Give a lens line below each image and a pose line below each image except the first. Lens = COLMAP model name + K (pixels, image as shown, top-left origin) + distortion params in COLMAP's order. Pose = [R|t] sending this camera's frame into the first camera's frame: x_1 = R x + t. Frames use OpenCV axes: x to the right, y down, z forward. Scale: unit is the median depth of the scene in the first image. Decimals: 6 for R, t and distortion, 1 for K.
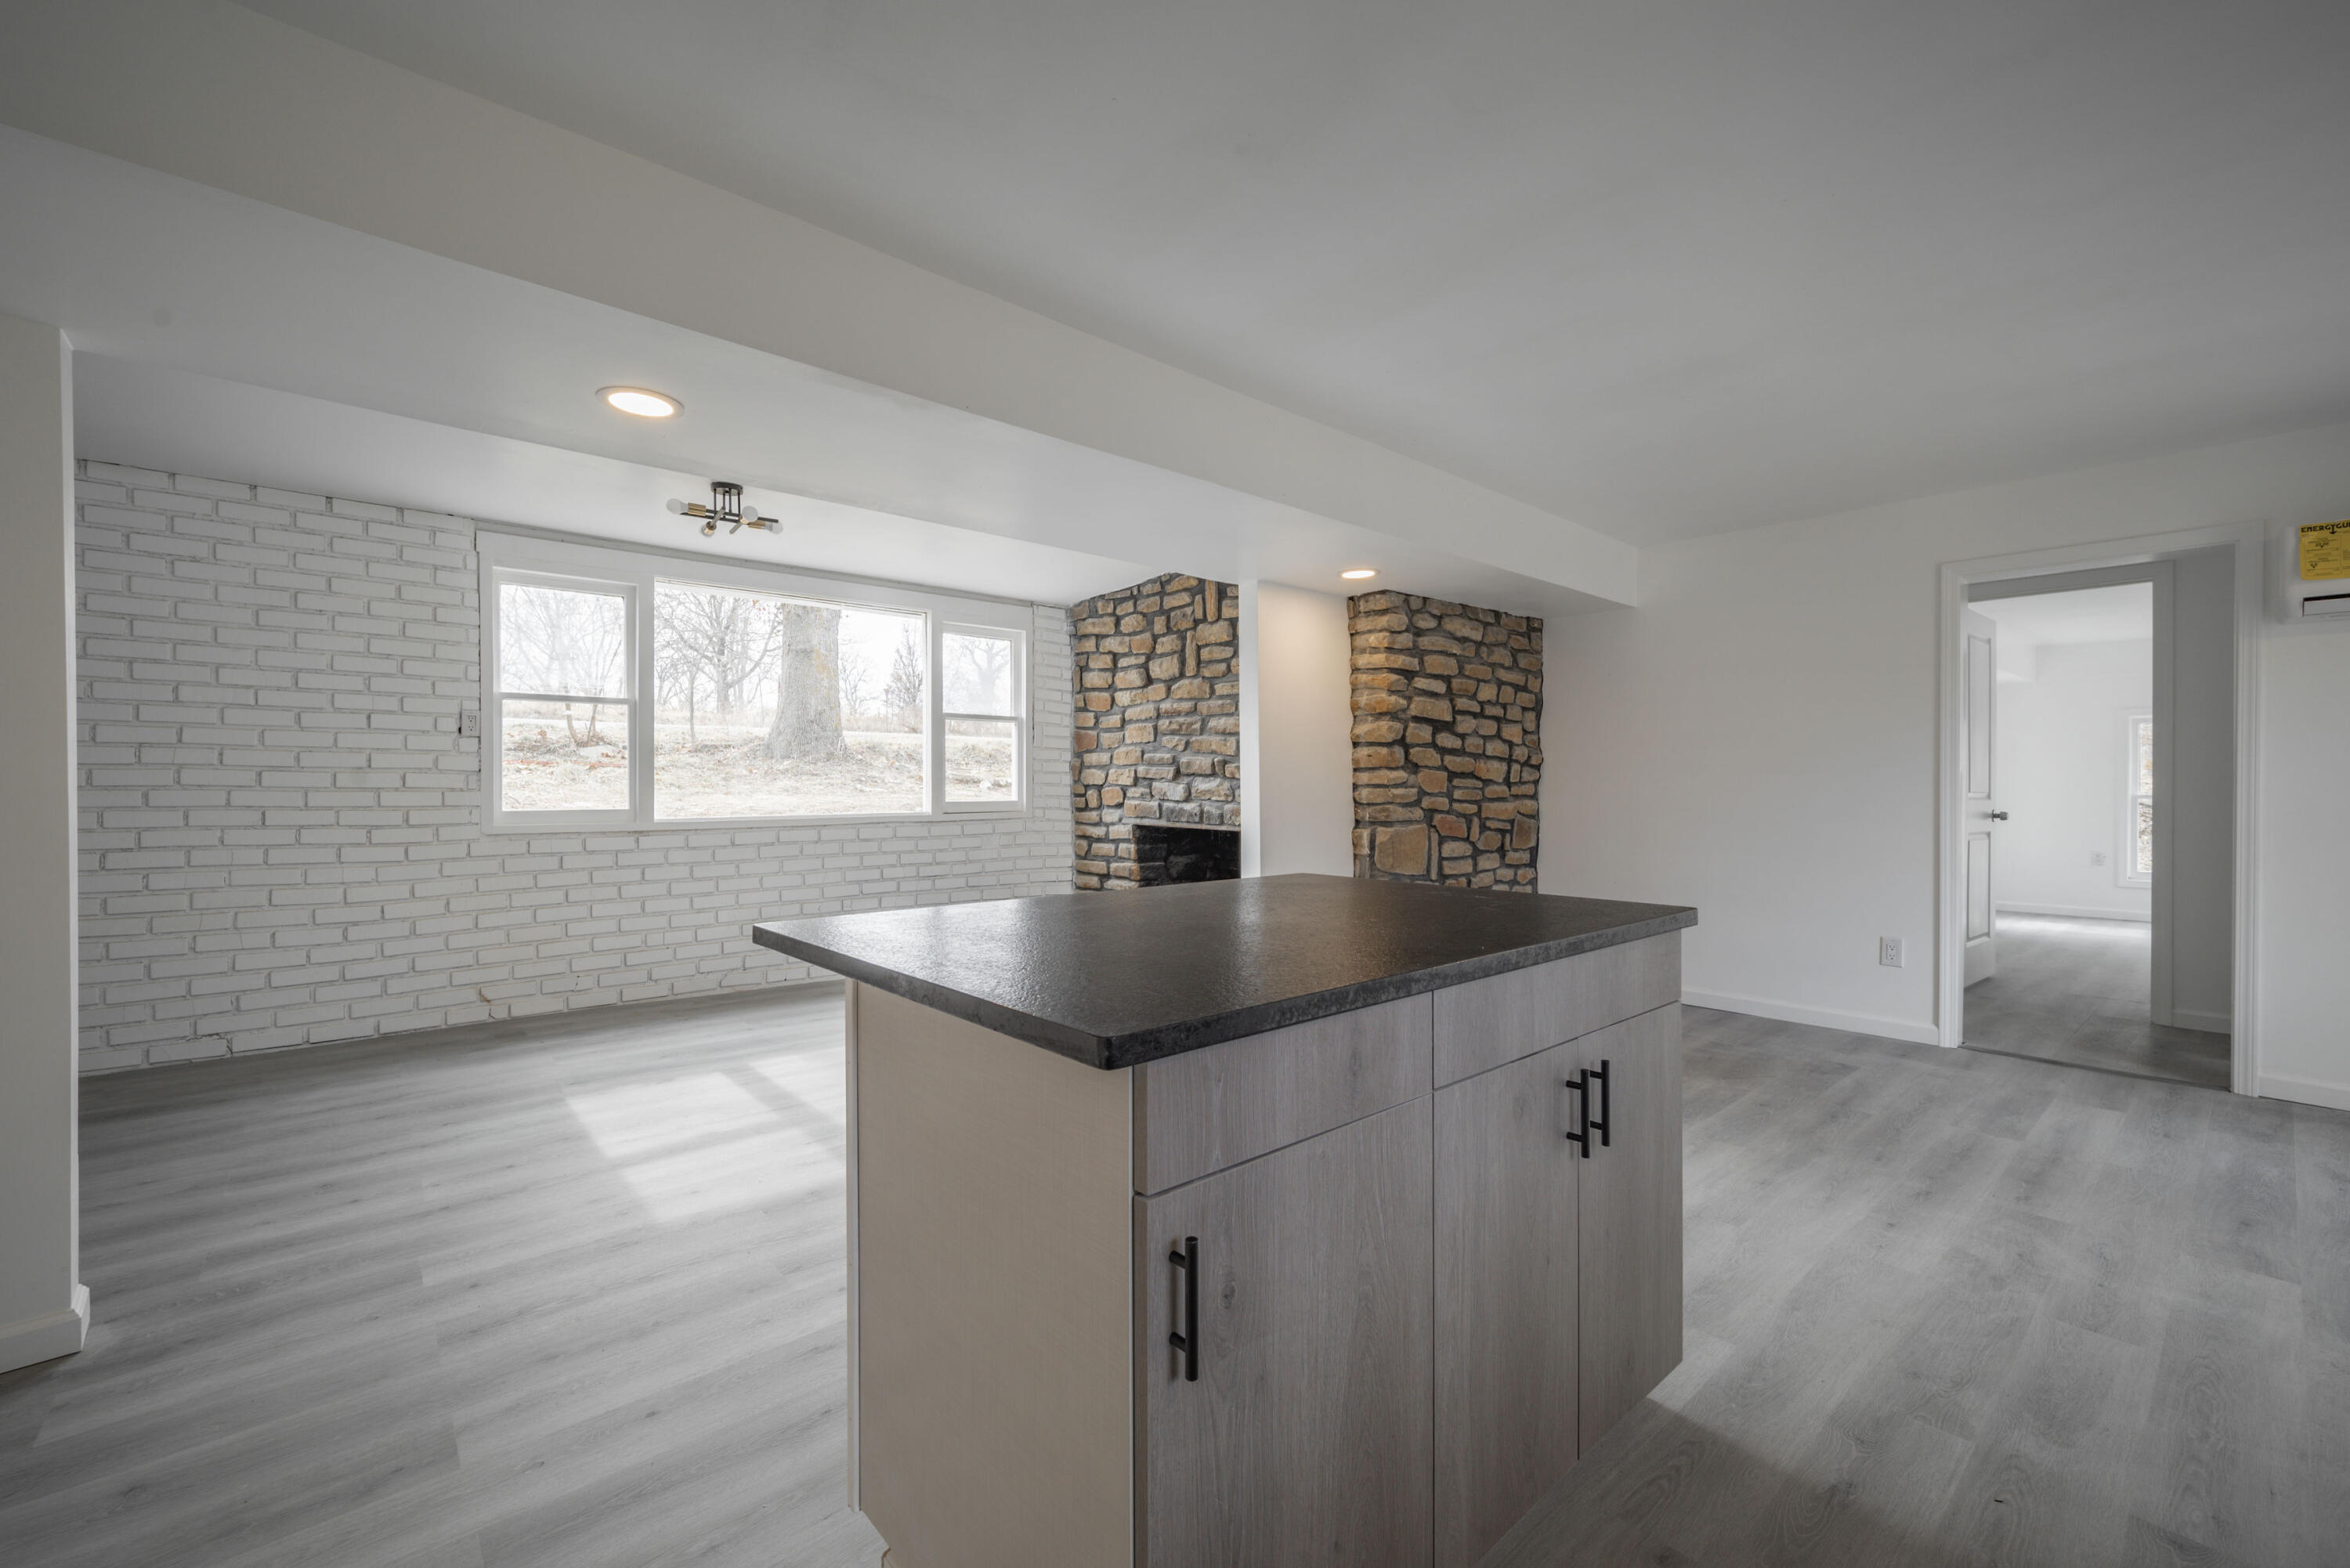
lens RADIAL K [[953.7, 0, 1175.0], [0, 953.7, 784.0], [0, 0, 1]] dist [0.001811, 0.000453]
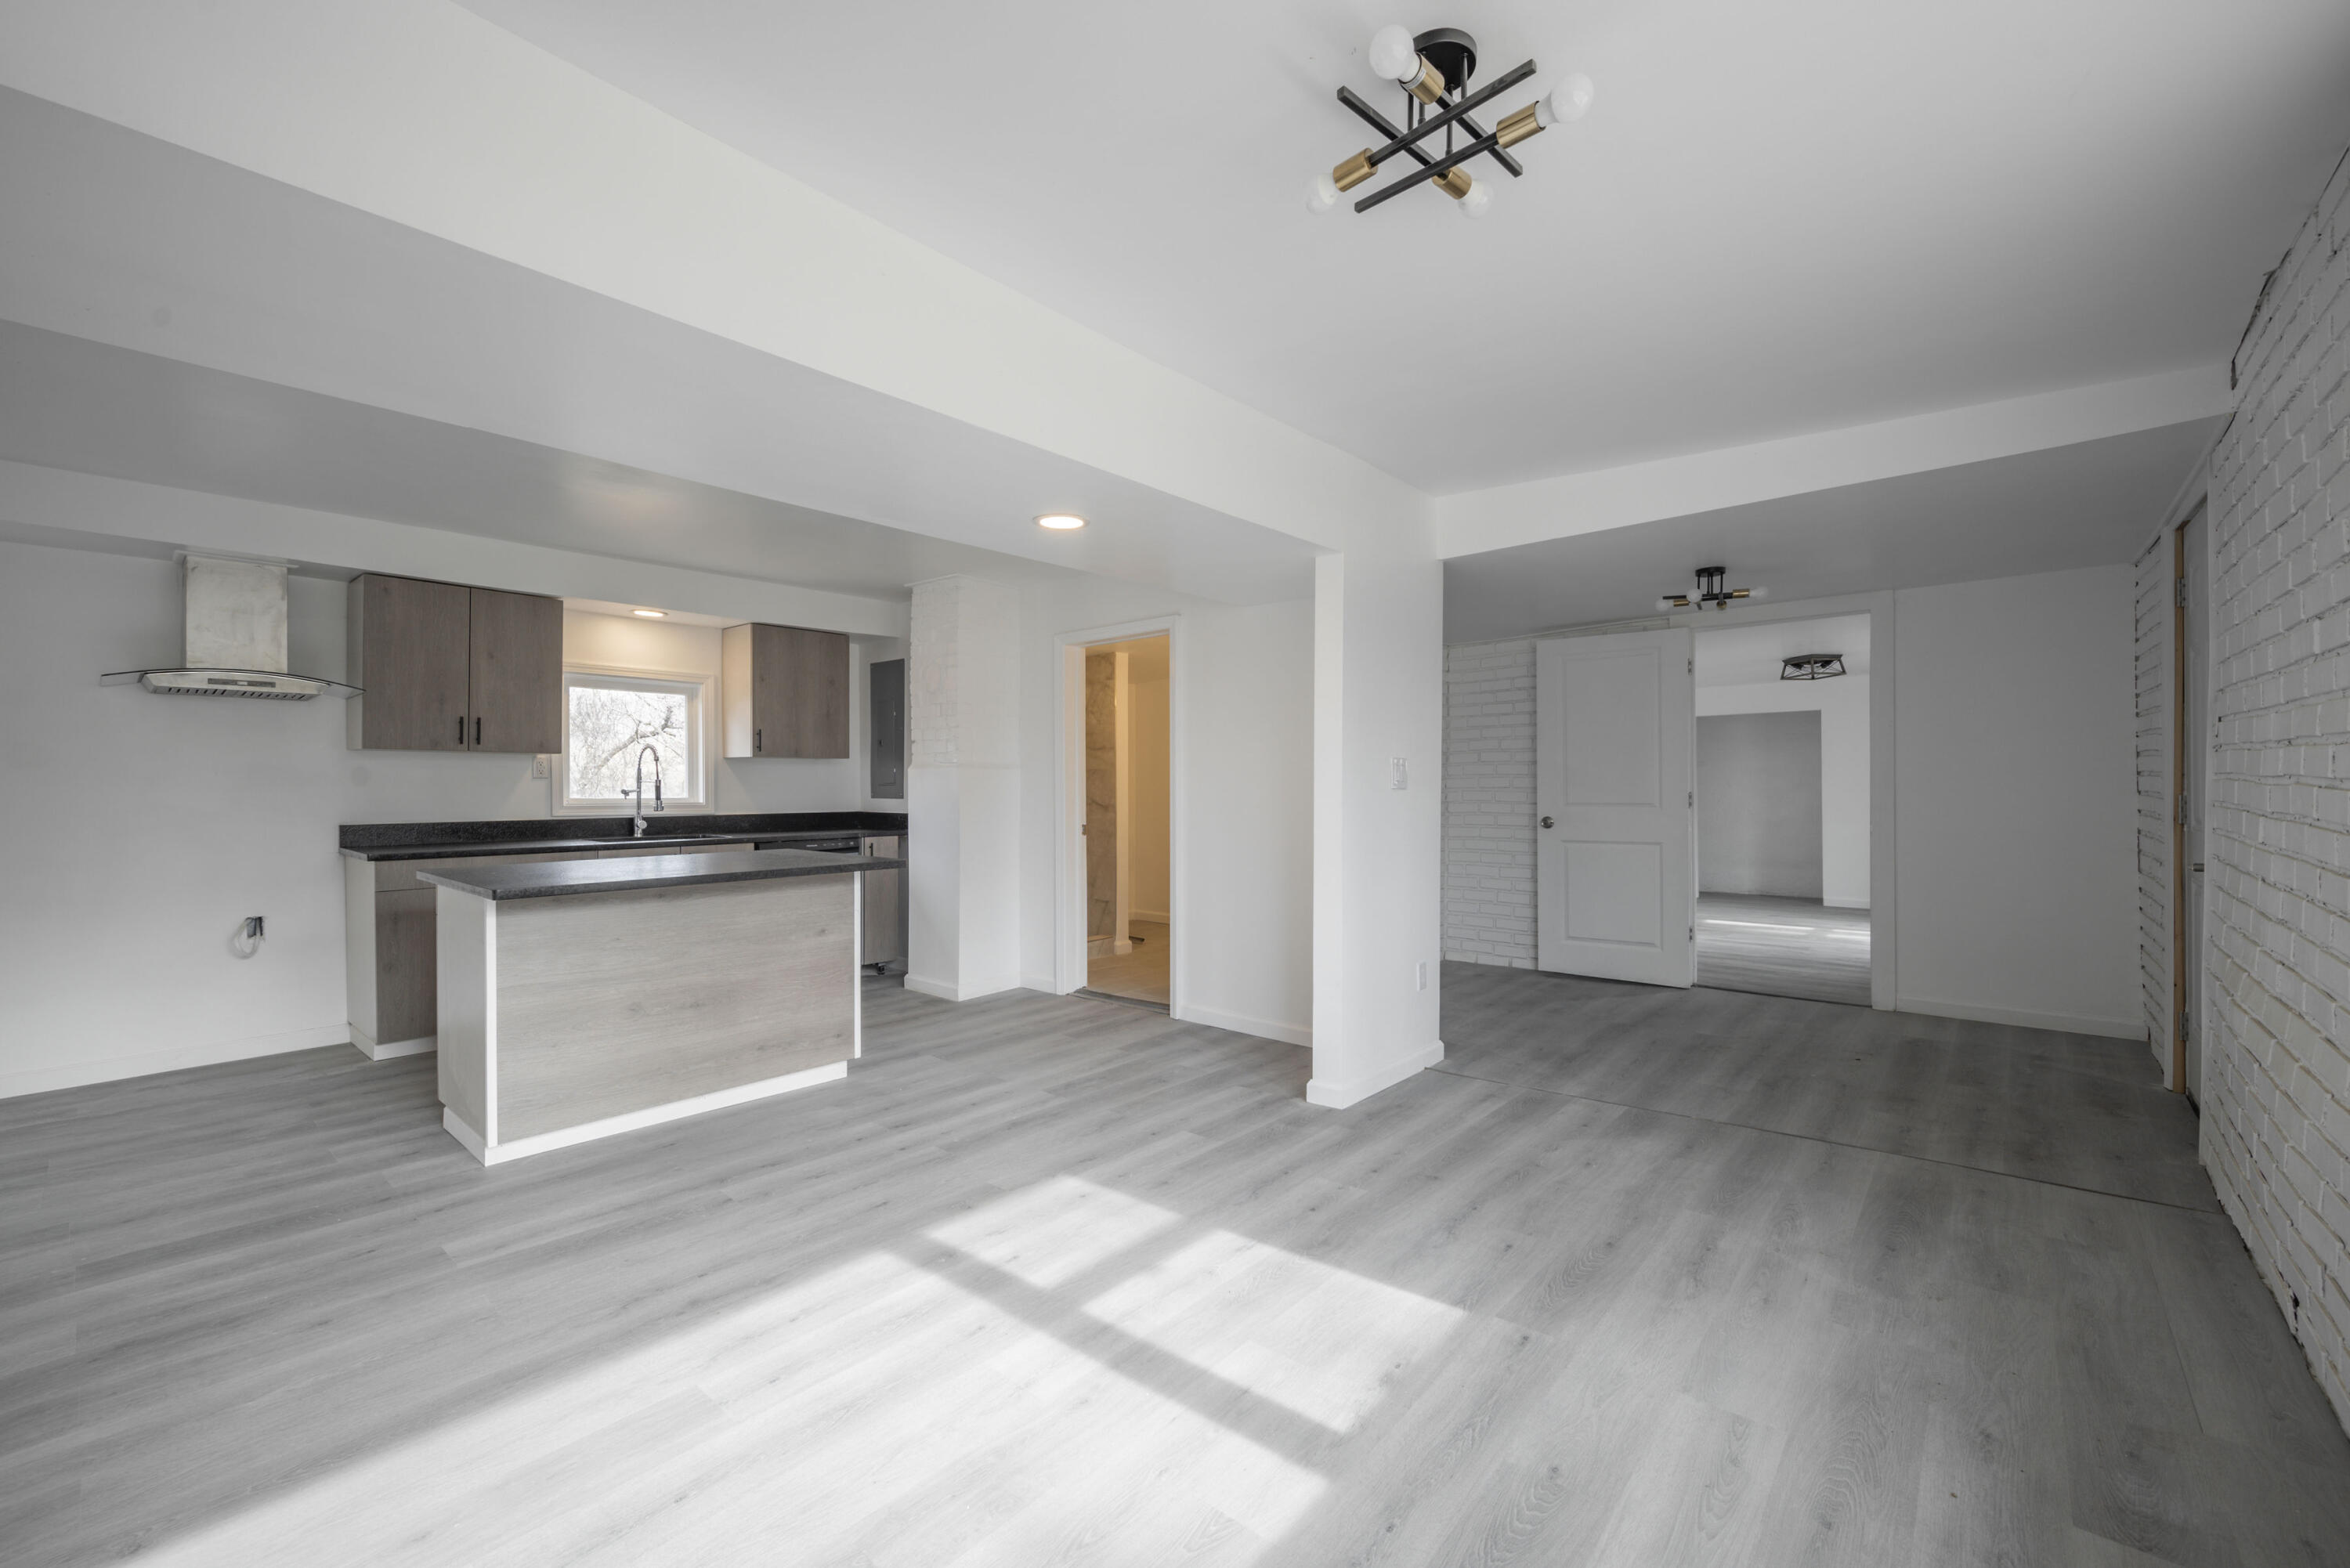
lens RADIAL K [[953.7, 0, 1175.0], [0, 953.7, 784.0], [0, 0, 1]] dist [0.001811, 0.000453]
pose [[-0.990666, 0.000584, -0.136307, -0.235893], [0.000167, 0.999995, 0.003075, -0.017237], [0.136308, 0.003024, -0.990662, 1.043525]]
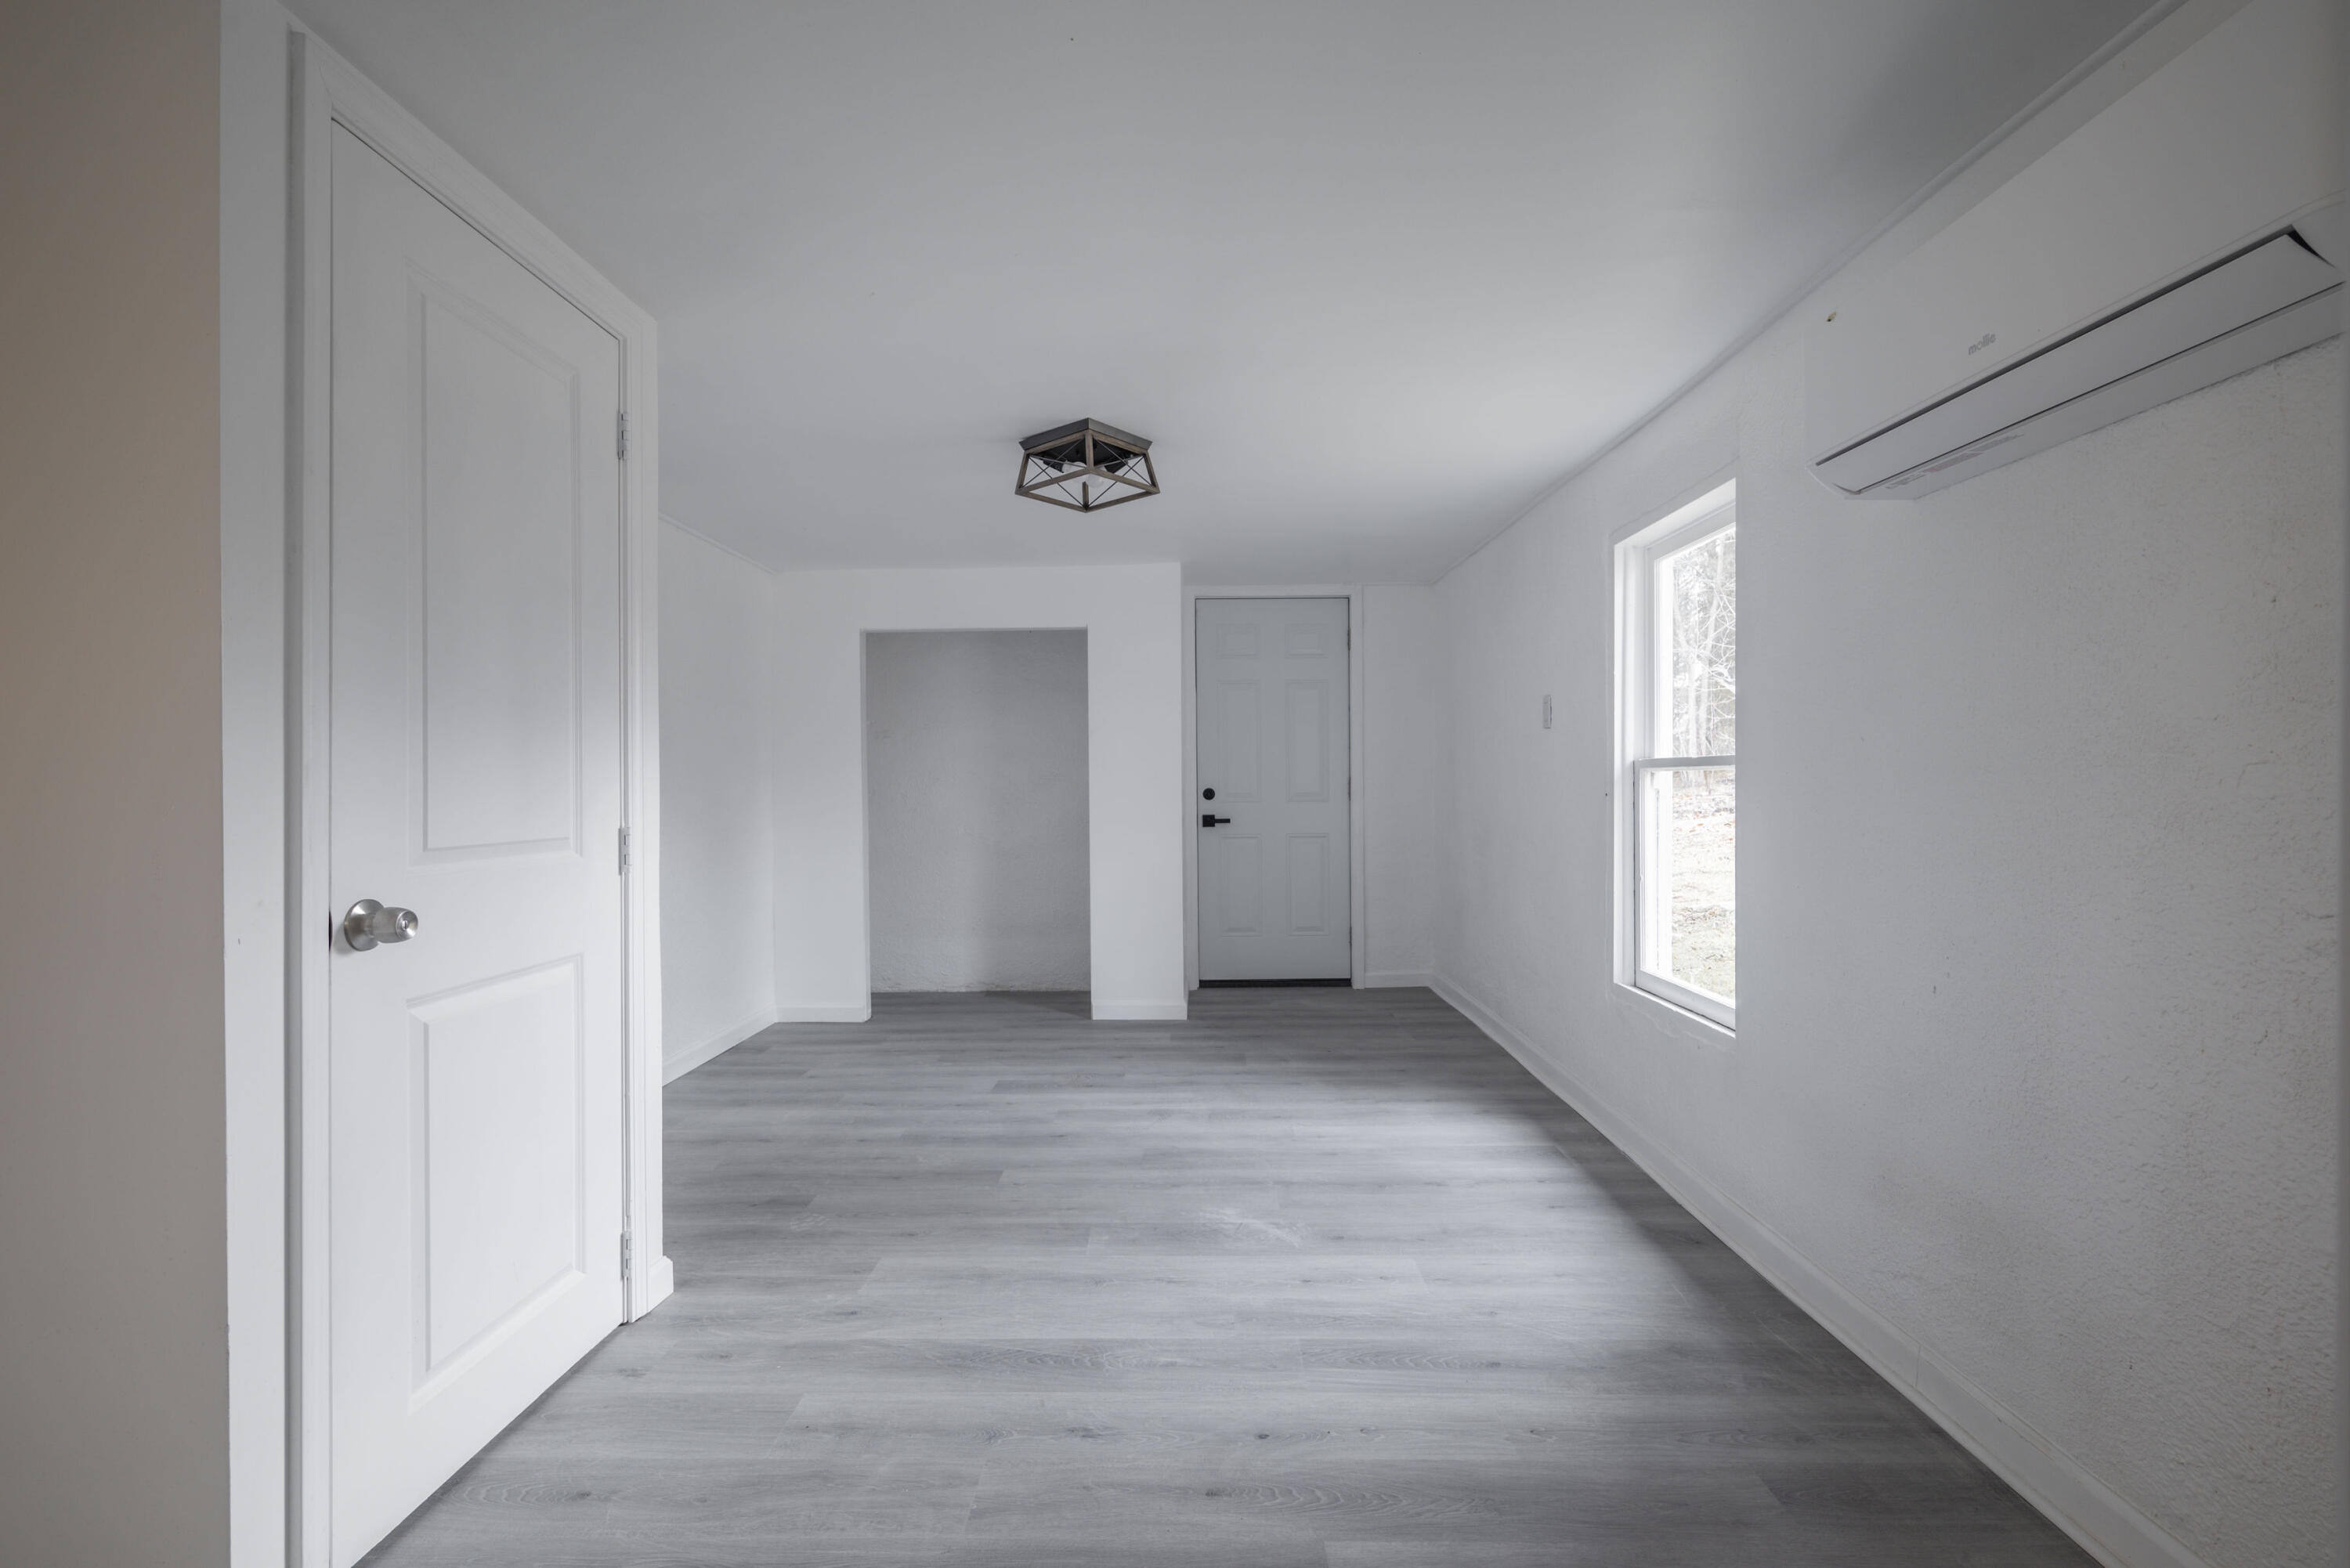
lens RADIAL K [[1045.3, 0, 1175.0], [0, 1045.3, 784.0], [0, 0, 1]] dist [0.014935, 0.000080]
pose [[-0.662451, 0.002487, -0.749101, -0.973667], [0.000360, 0.999995, 0.003002, -0.010346], [0.749105, 0.001719, -0.662449, 0.177663]]
